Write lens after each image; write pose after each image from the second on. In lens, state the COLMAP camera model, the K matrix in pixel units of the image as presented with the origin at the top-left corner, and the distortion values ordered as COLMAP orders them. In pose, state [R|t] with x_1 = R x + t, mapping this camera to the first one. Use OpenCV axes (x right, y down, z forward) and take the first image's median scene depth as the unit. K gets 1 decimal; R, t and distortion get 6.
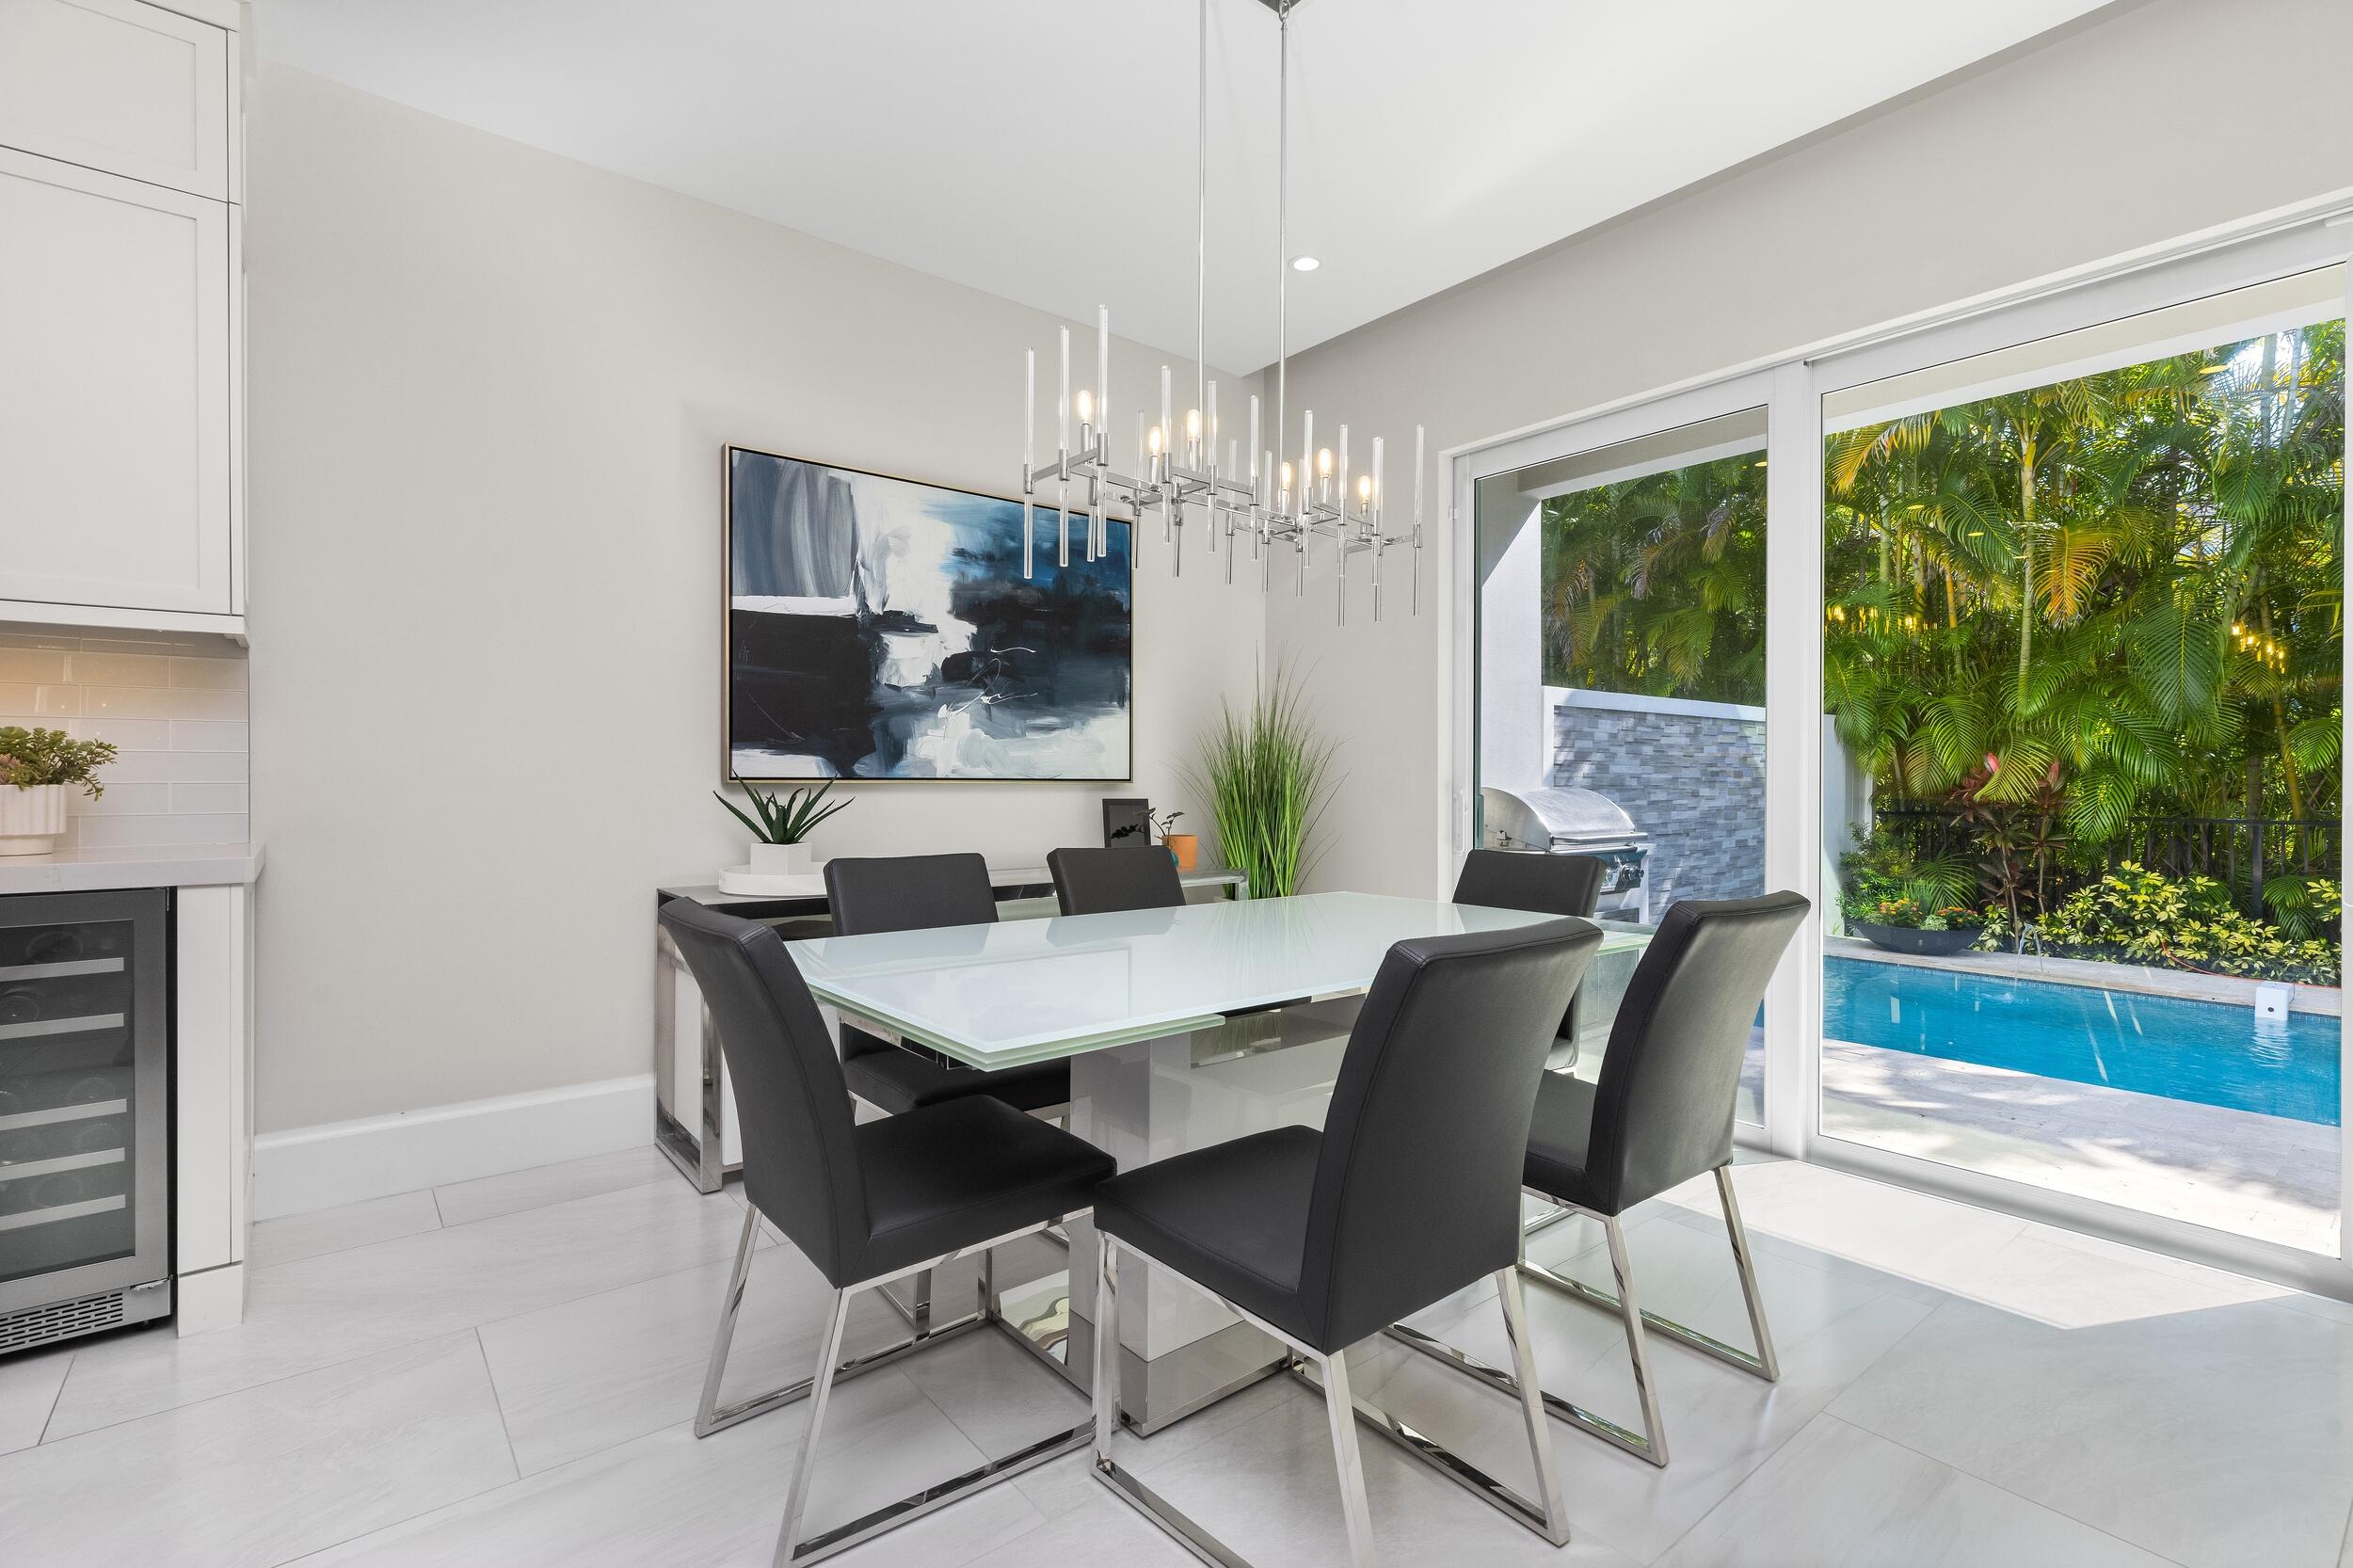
lens RADIAL K [[1078.1, 0, 1179.4], [0, 1078.1, 780.9], [0, 0, 1]] dist [0.002154, 0.000982]
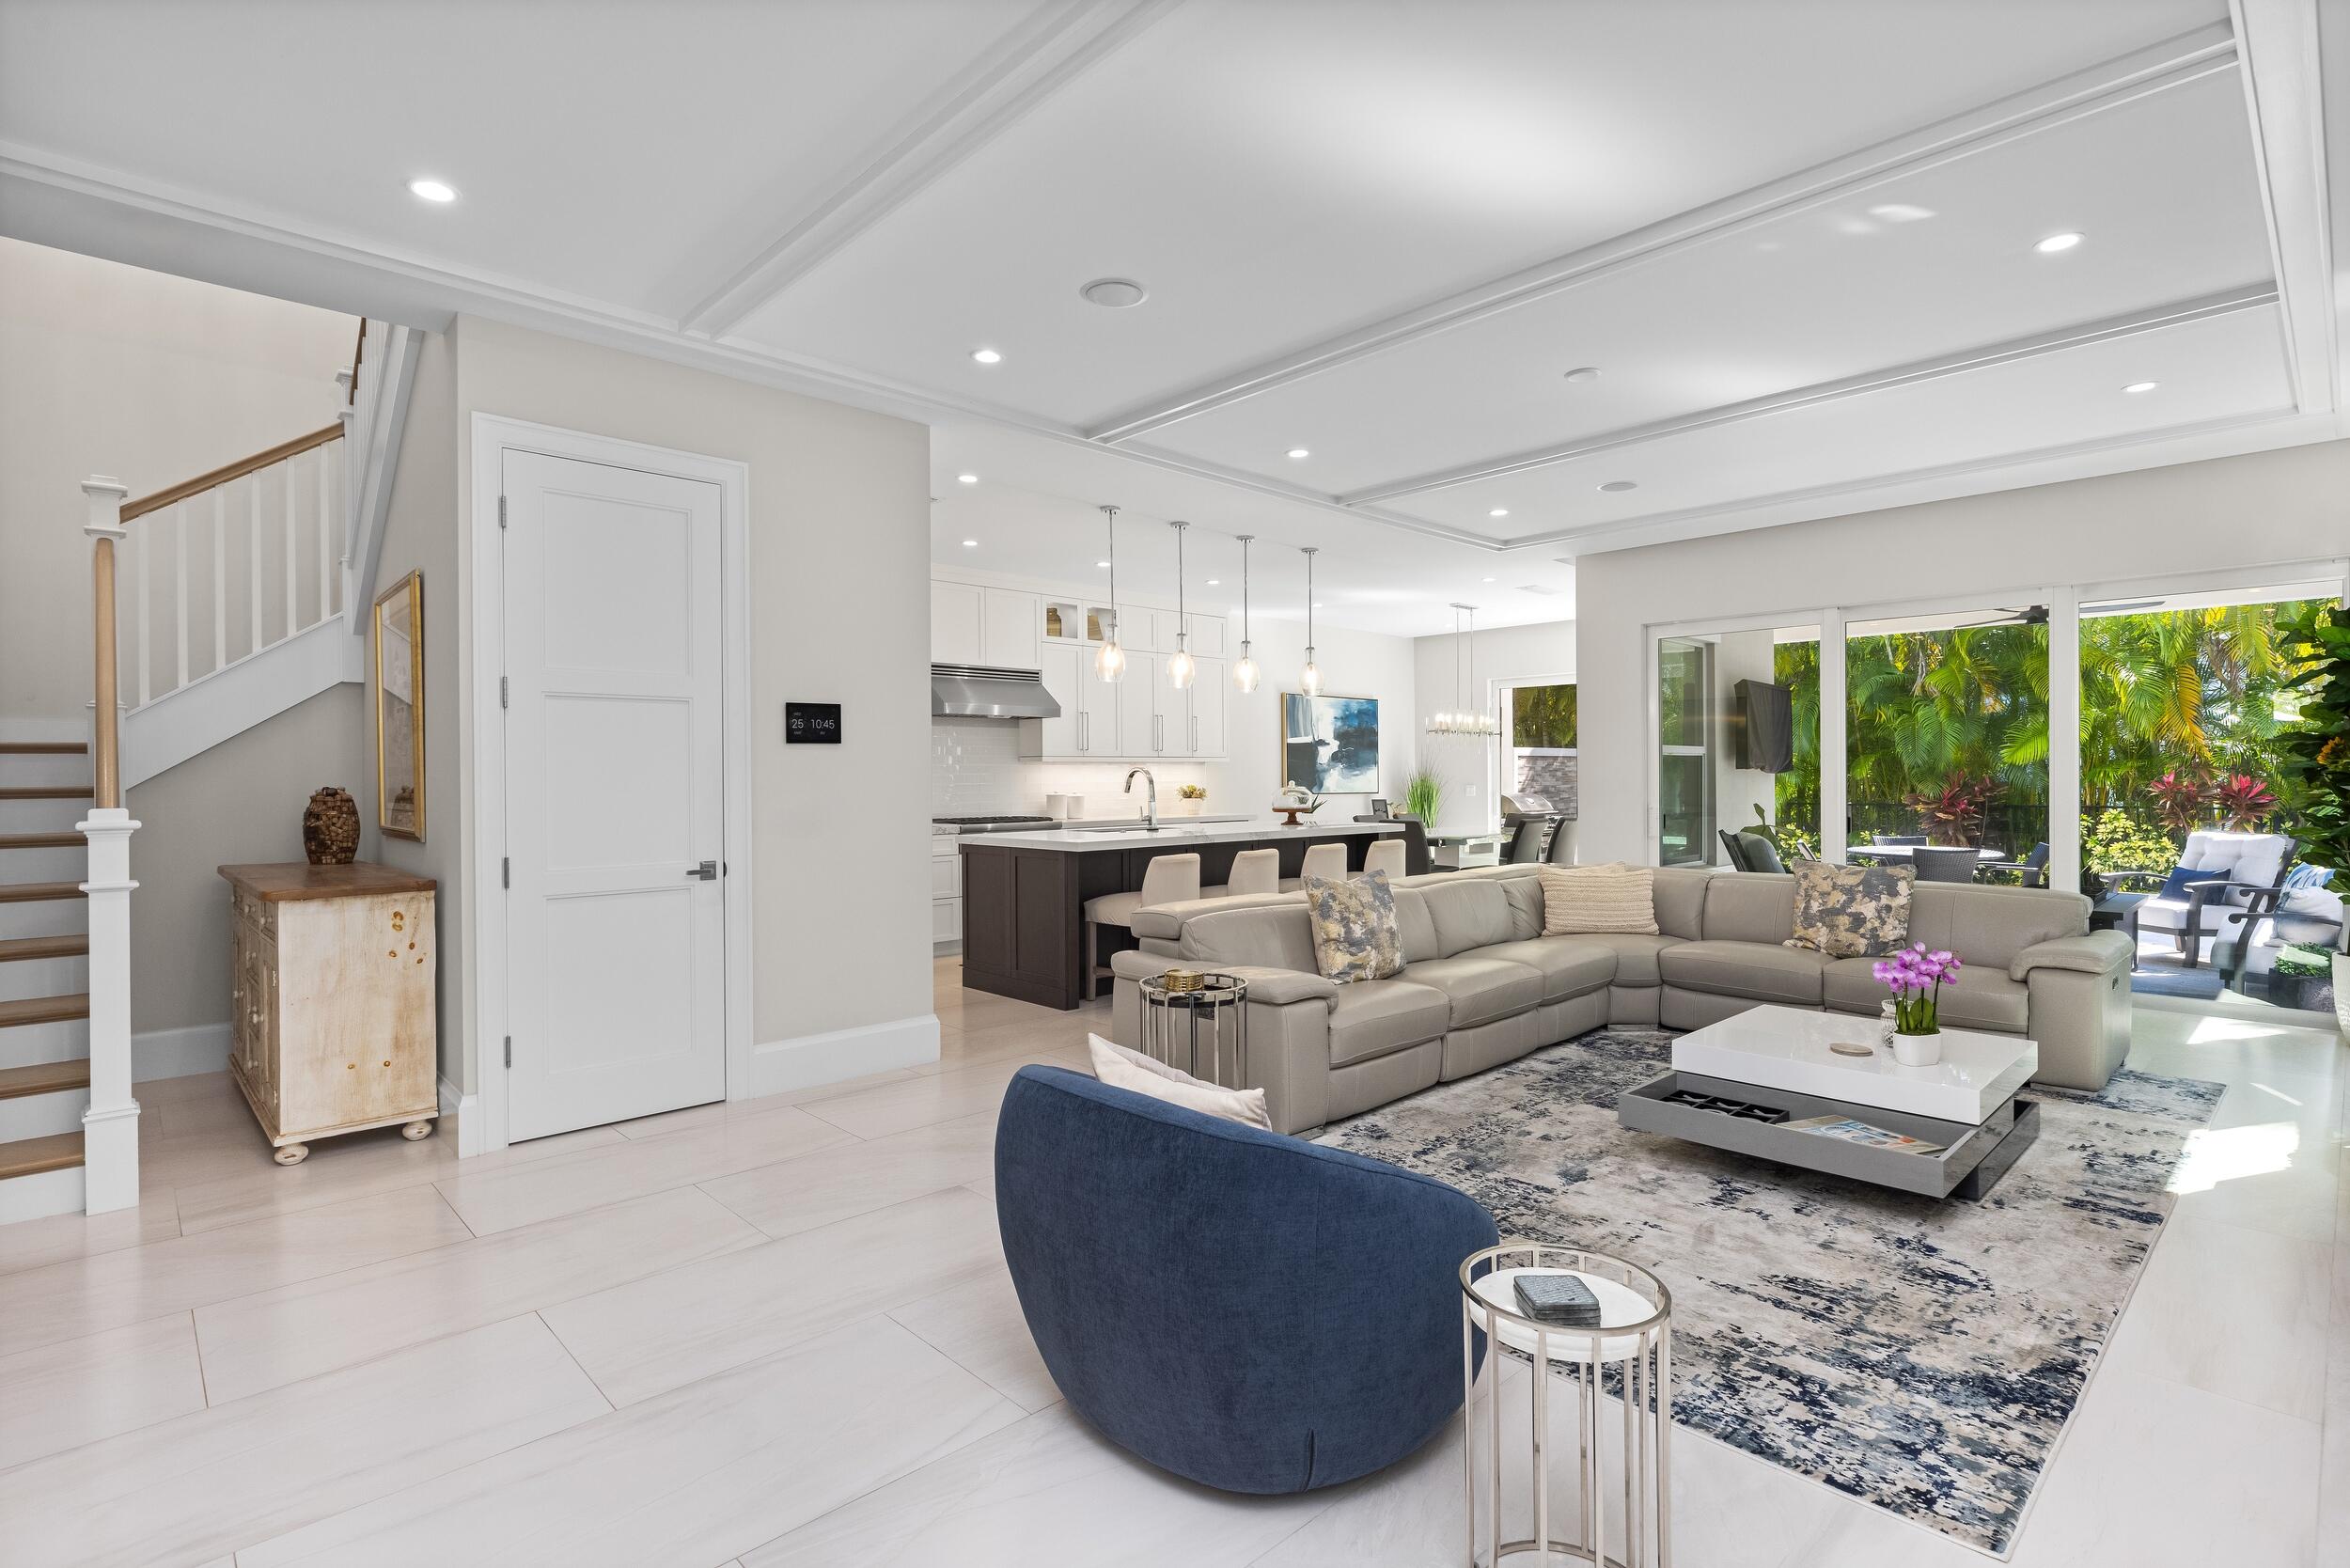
lens RADIAL K [[1135.5, 0, 1173.1], [0, 1135.5, 774.8], [0, 0, 1]] dist [0.000267, 0.000024]
pose [[0.997080, -0.008104, 0.075935, -0.460488], [0.008295, 0.999963, -0.002199, -0.025477], [-0.075914, 0.002822, 0.997110, -1.092931]]
